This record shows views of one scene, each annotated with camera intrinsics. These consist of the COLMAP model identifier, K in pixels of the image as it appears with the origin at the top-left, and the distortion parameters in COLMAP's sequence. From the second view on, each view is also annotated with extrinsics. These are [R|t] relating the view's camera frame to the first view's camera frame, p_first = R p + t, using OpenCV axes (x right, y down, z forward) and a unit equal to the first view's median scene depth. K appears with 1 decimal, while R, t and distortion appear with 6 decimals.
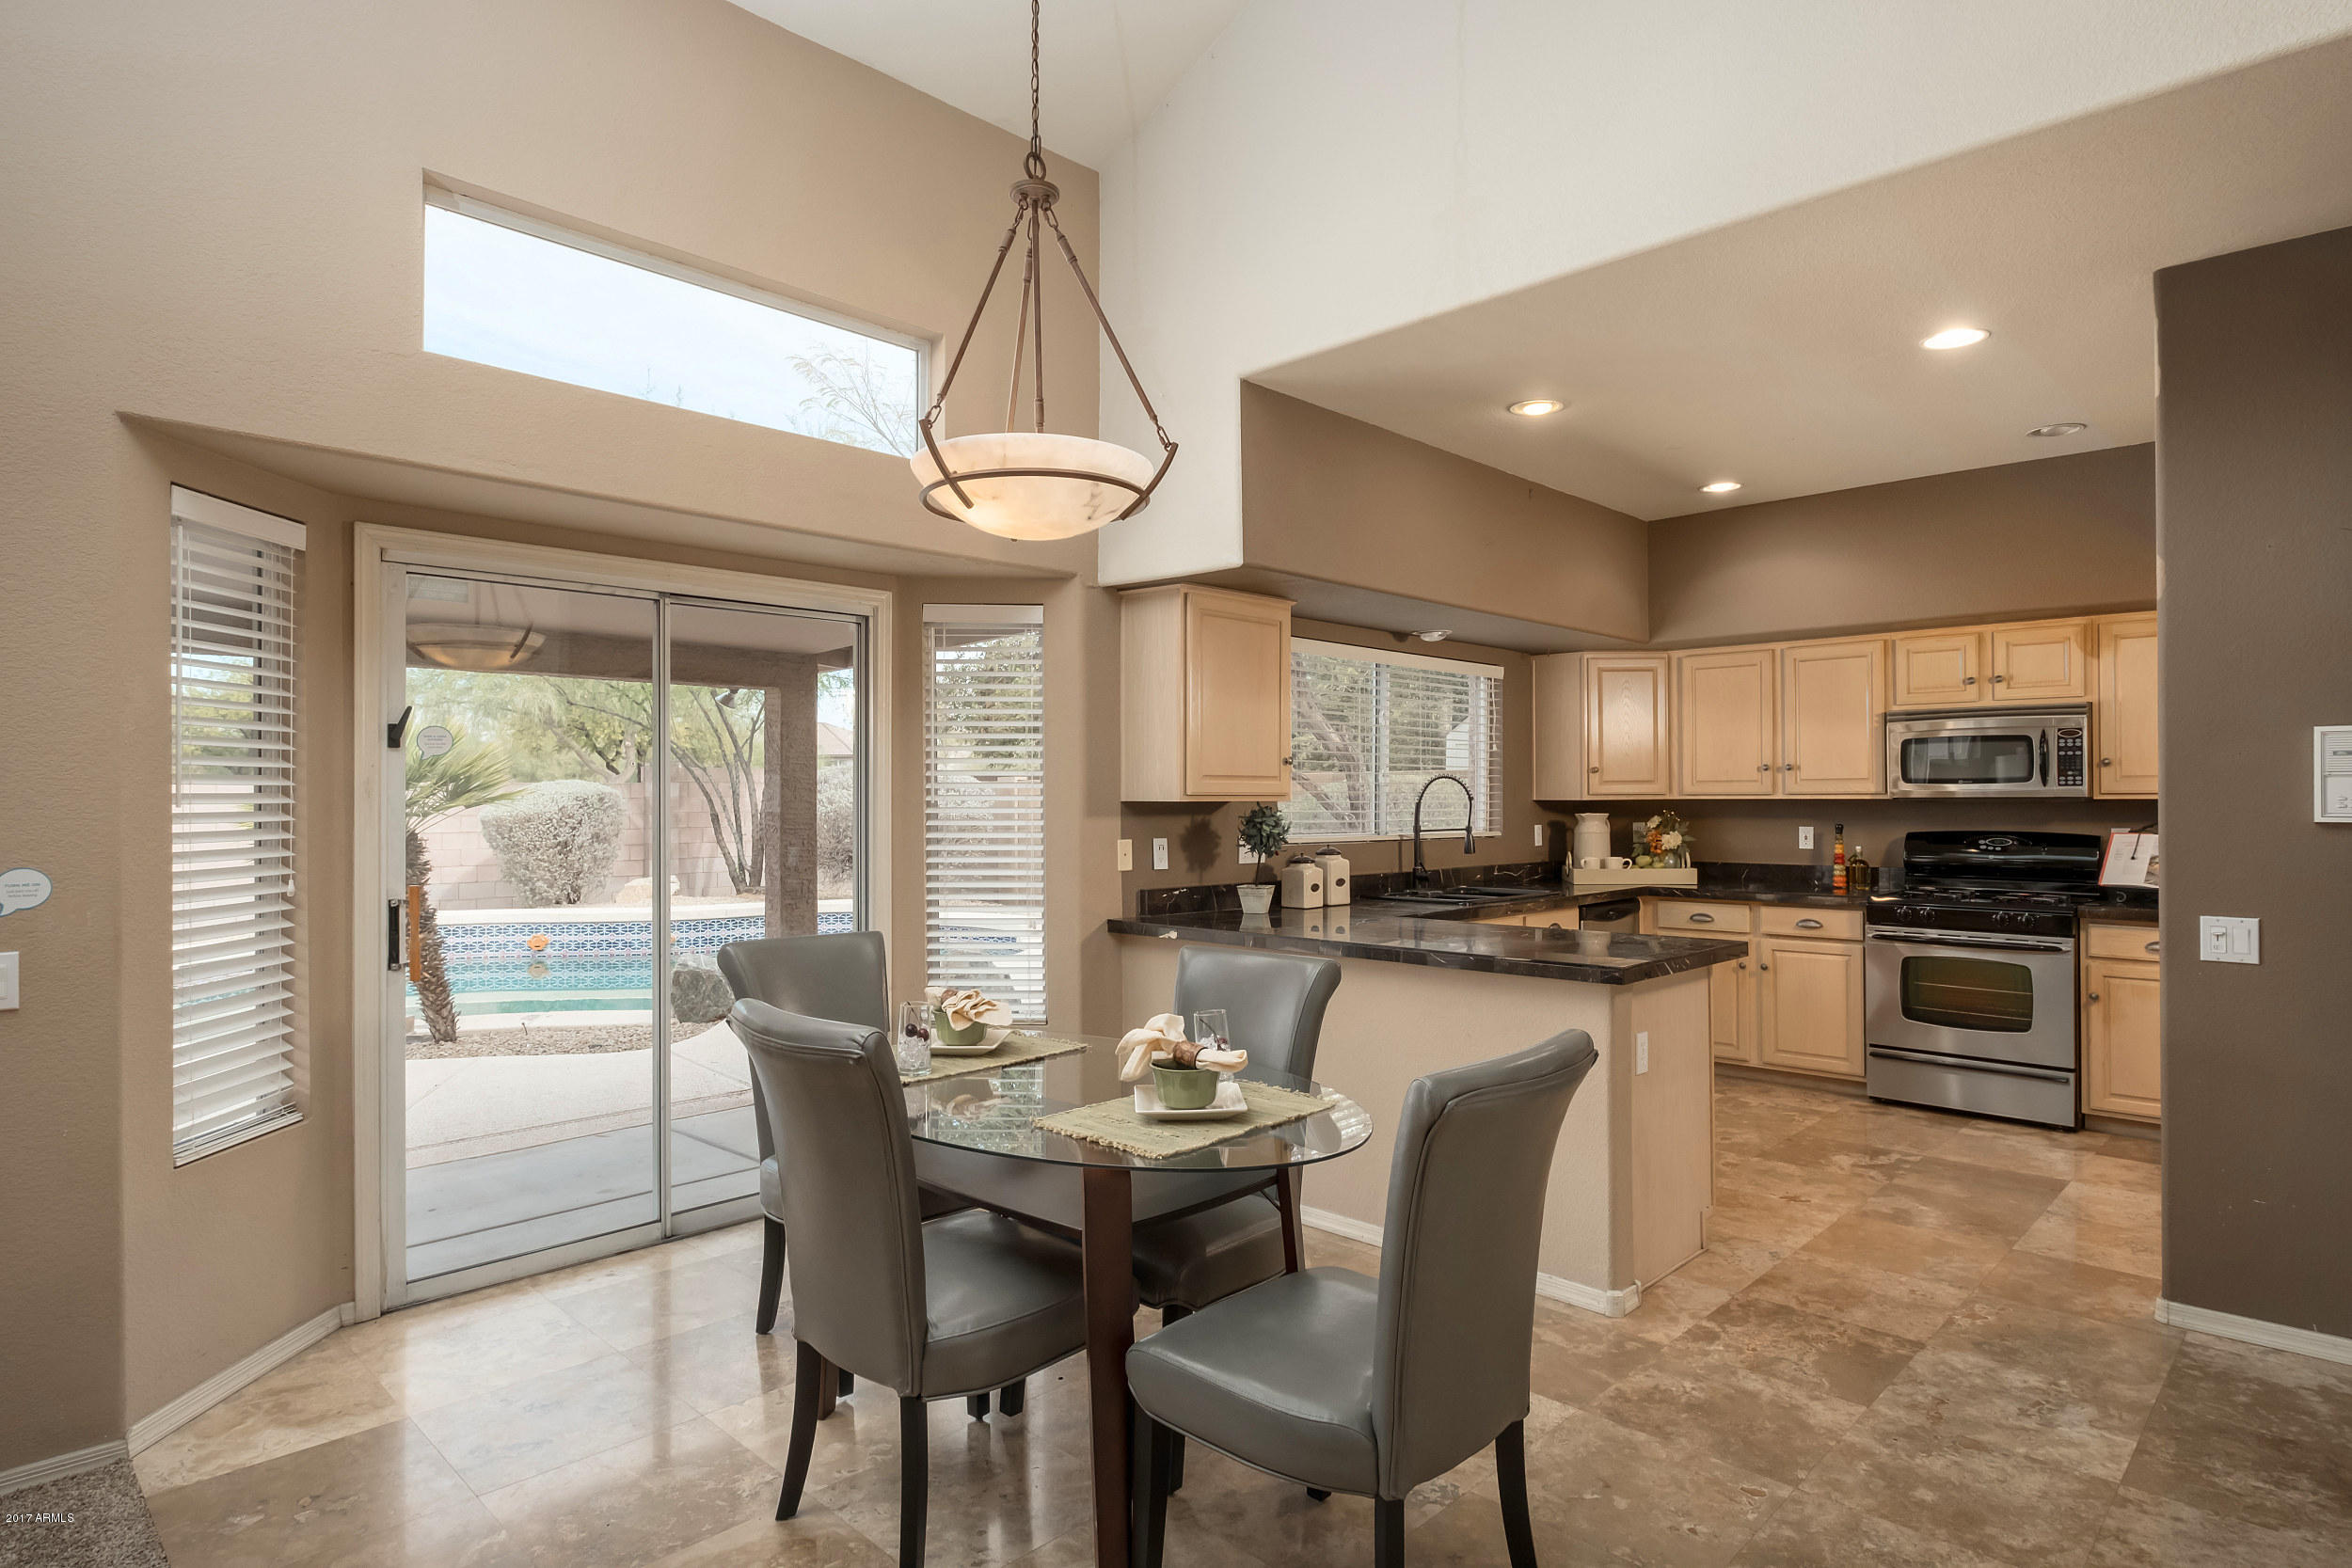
lens RADIAL K [[1274.0, 0, 1177.9], [0, 1274.0, 785.8], [0, 0, 1]] dist [-0.004488, 0.002958]
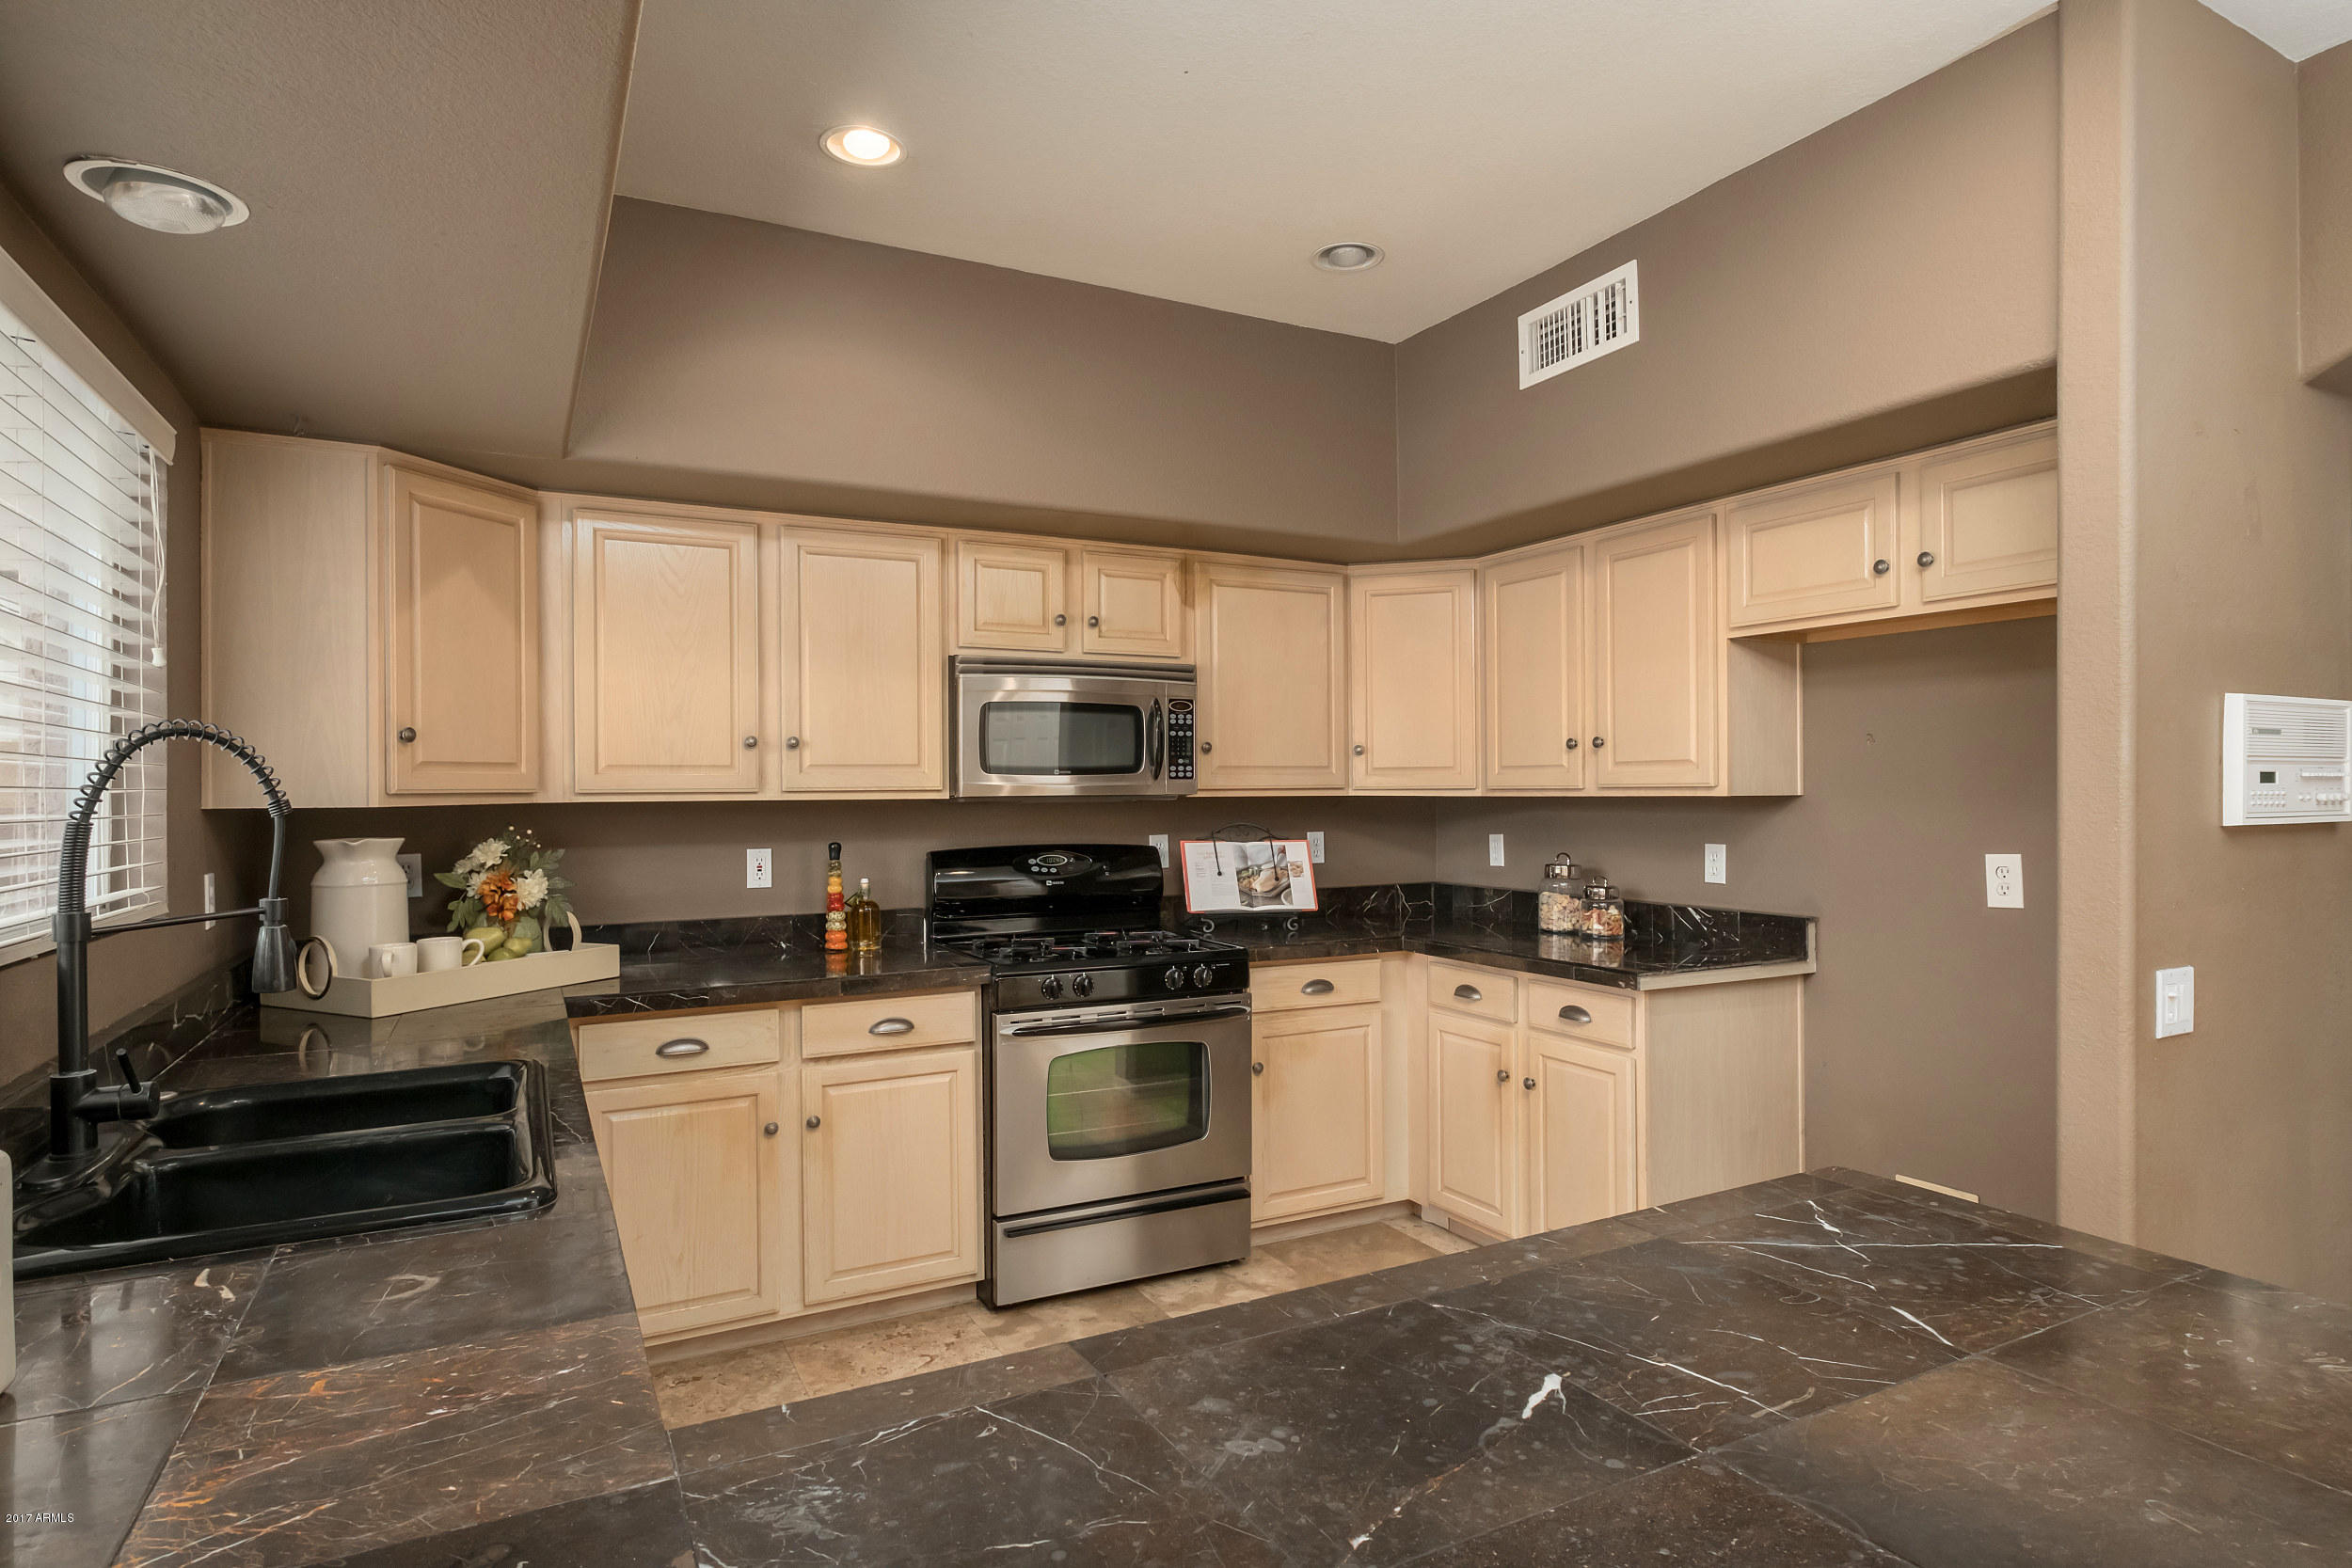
lens RADIAL K [[1274.0, 0, 1174.5], [0, 1274.0, 787.4], [0, 0, 1]] dist [-0.004488, 0.002958]
pose [[0.308905, 0.002591, 0.951089, 0.010003], [-0.002526, 0.999995, -0.001904, 0.005871], [-0.951090, -0.001815, 0.308910, 0.735279]]
